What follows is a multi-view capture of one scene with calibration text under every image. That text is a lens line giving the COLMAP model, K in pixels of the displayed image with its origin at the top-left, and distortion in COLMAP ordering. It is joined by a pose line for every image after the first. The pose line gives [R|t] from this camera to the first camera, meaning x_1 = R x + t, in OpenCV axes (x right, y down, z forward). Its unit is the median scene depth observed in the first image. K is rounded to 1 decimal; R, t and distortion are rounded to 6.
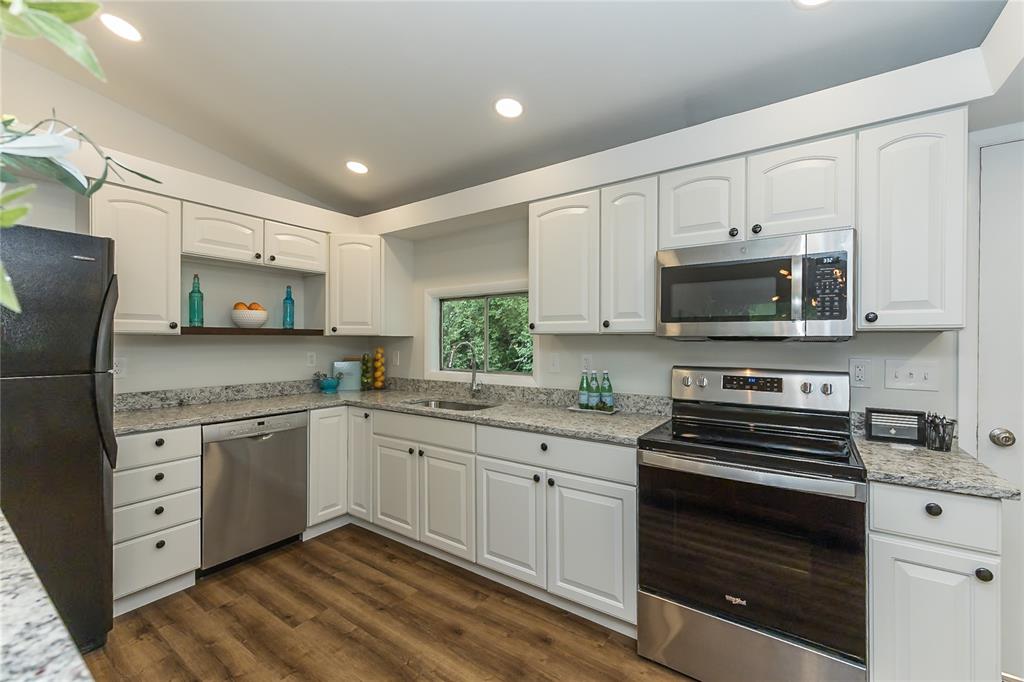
lens RADIAL K [[434.3, 0, 521.8], [0, 434.3, 341.1], [0, 0, 1]] dist [-0.001466, 0.000656]
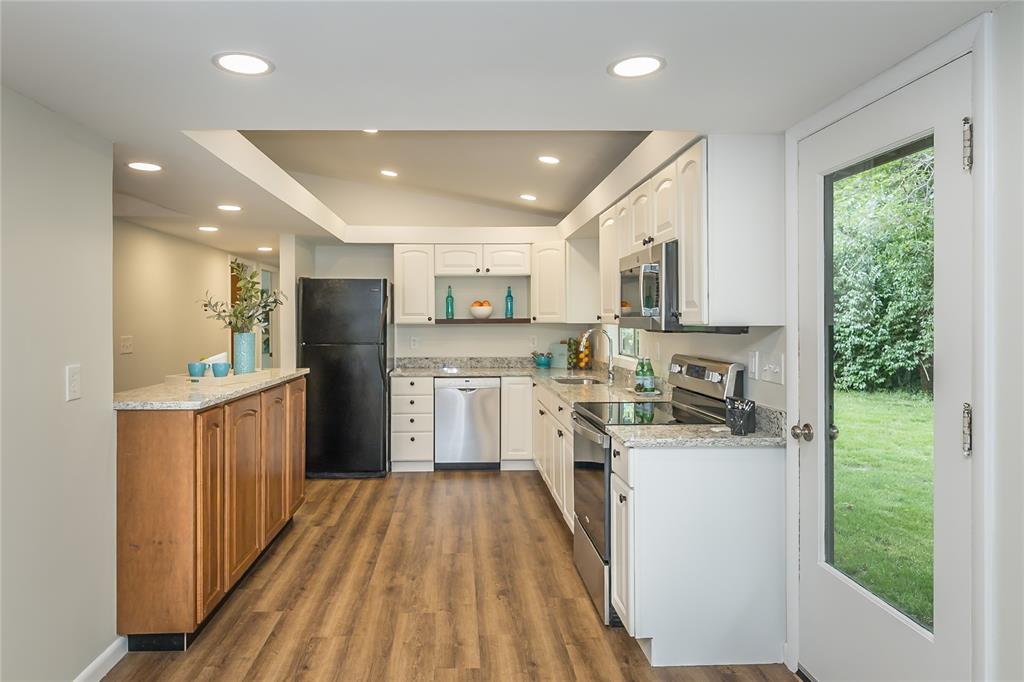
lens RADIAL K [[640.7, 0, 497.4], [0, 640.7, 309.6], [0, 0, 1]] dist [0.014124, -0.000552]
pose [[0.619917, -0.015849, -0.784508, 1.249802], [0.005142, 0.999857, -0.016136, -0.028806], [0.784651, 0.005969, 0.619909, -0.327272]]
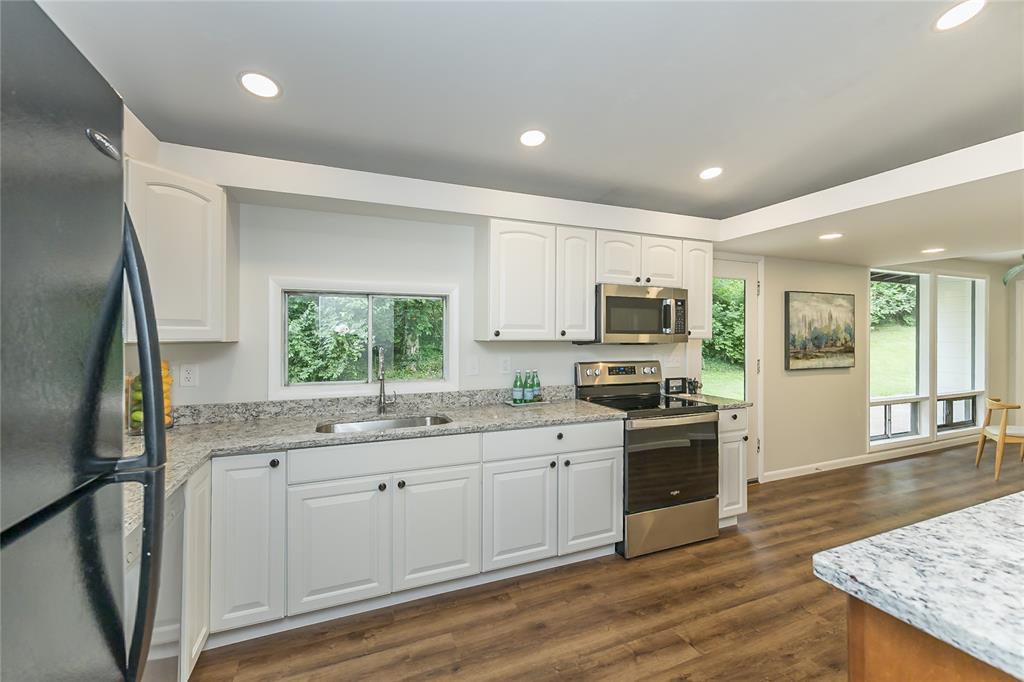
lens RADIAL K [[416.7, 0, 515.0], [0, 416.7, 335.2], [0, 0, 1]] dist [-0.000271, -0.000190]
pose [[0.537682, -0.001212, 0.843147, -0.827543], [-0.000050, 0.999999, 0.001470, -0.030859], [-0.843147, -0.000833, 0.537682, 0.406631]]
